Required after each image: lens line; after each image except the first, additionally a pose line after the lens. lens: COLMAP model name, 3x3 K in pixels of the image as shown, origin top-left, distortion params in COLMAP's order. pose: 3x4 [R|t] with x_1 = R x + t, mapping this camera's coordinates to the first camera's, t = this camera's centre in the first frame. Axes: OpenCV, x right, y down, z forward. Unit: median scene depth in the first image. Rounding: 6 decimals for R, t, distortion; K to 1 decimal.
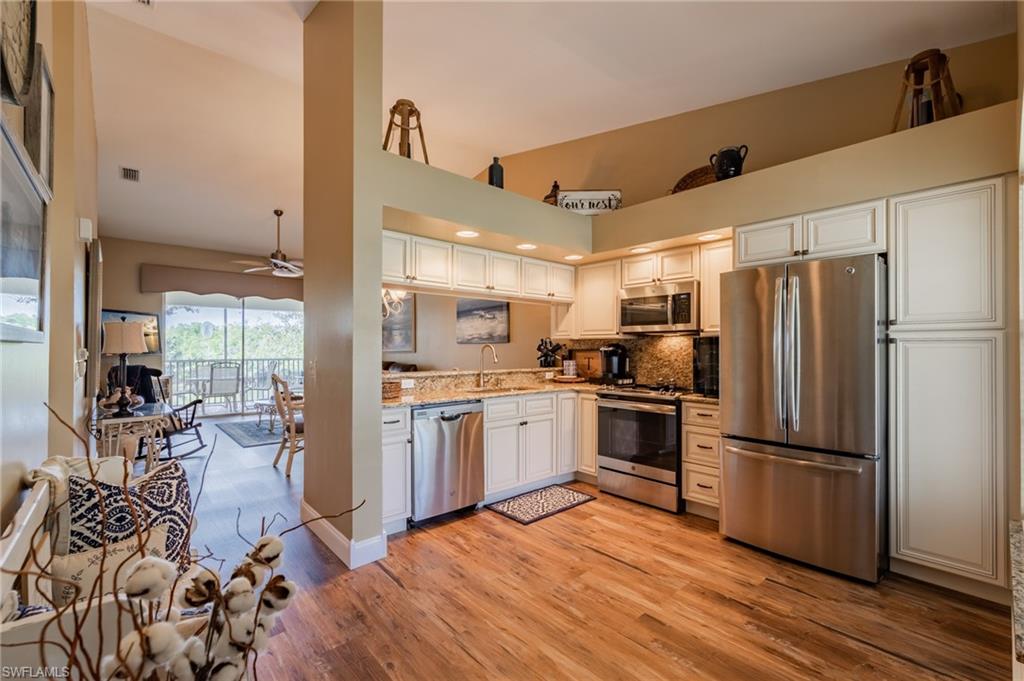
lens RADIAL K [[447.2, 0, 510.1], [0, 447.2, 345.1], [0, 0, 1]] dist [-0.001526, -0.000179]
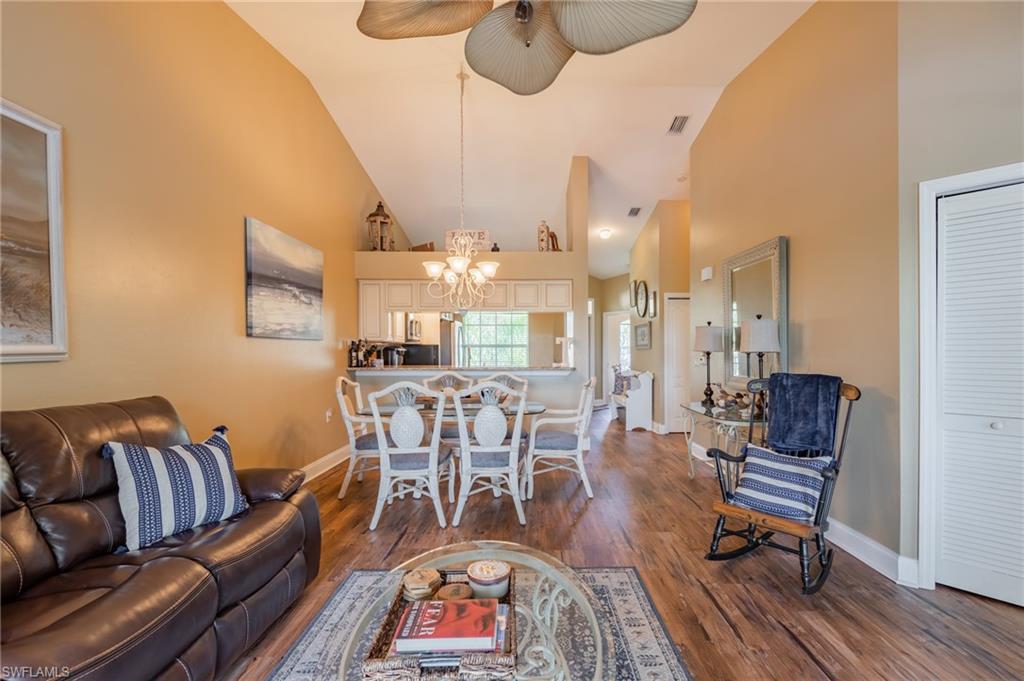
lens RADIAL K [[457.8, 0, 537.6], [0, 457.8, 354.4], [0, 0, 1]] dist [0.001045, 0.000184]
pose [[-0.772469, -0.002428, 0.635048, -0.629819], [-0.003643, 0.999993, -0.000608, 0.013783], [-0.635042, -0.002783, -0.772473, 1.098132]]
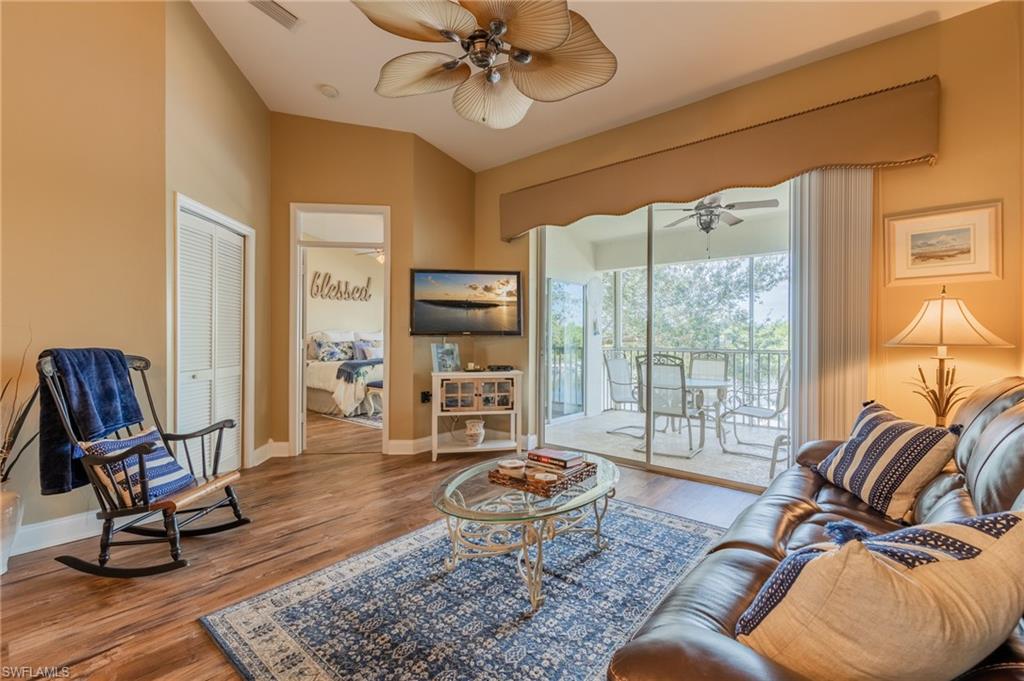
lens RADIAL K [[438.4, 0, 516.9], [0, 438.4, 339.0], [0, 0, 1]] dist [0.001574, 0.000369]
pose [[0.170319, 0.001443, -0.985388, -0.198371], [0.002870, 0.999994, 0.001960, 0.022927], [0.985385, -0.003162, 0.170314, 0.911185]]
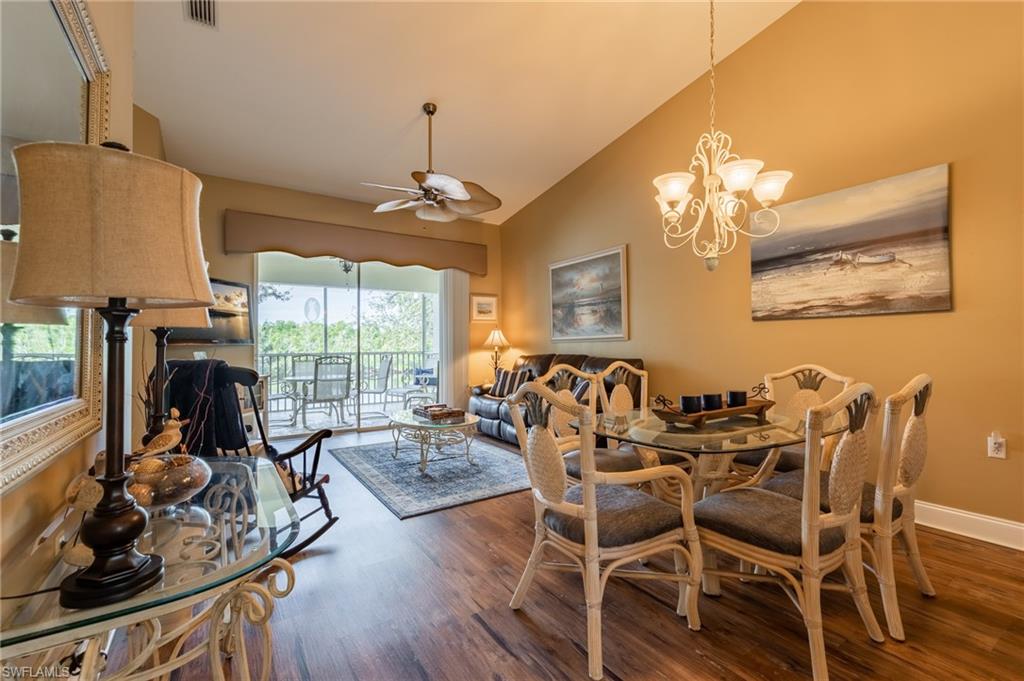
lens RADIAL K [[439.2, 0, 509.4], [0, 439.2, 337.4], [0, 0, 1]] dist [0.000055, -0.000062]
pose [[0.991640, -0.007329, -0.128826, -0.316728], [0.006390, 0.999950, -0.007702, 0.017859], [0.128876, 0.006814, 0.991637, 0.398933]]
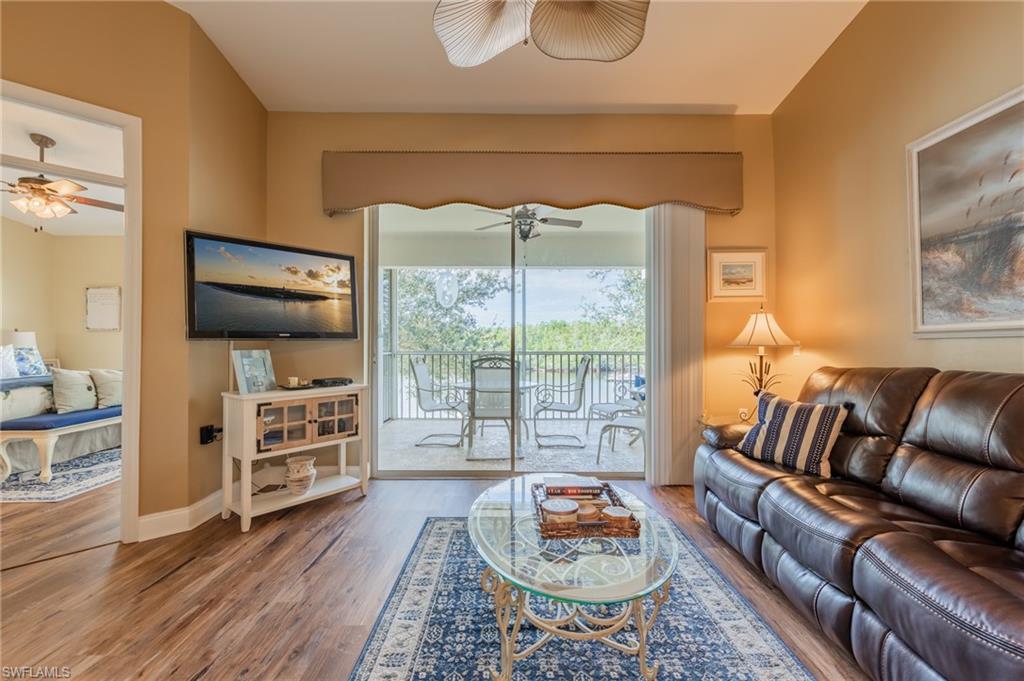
lens RADIAL K [[434.5, 0, 516.1], [0, 434.5, 339.7], [0, 0, 1]] dist [0.000894, -0.000069]
pose [[0.760330, -0.003645, -0.649527, -0.359890], [0.004610, 0.999989, -0.000215, 0.021532], [0.649521, -0.002831, 0.760339, 0.774193]]
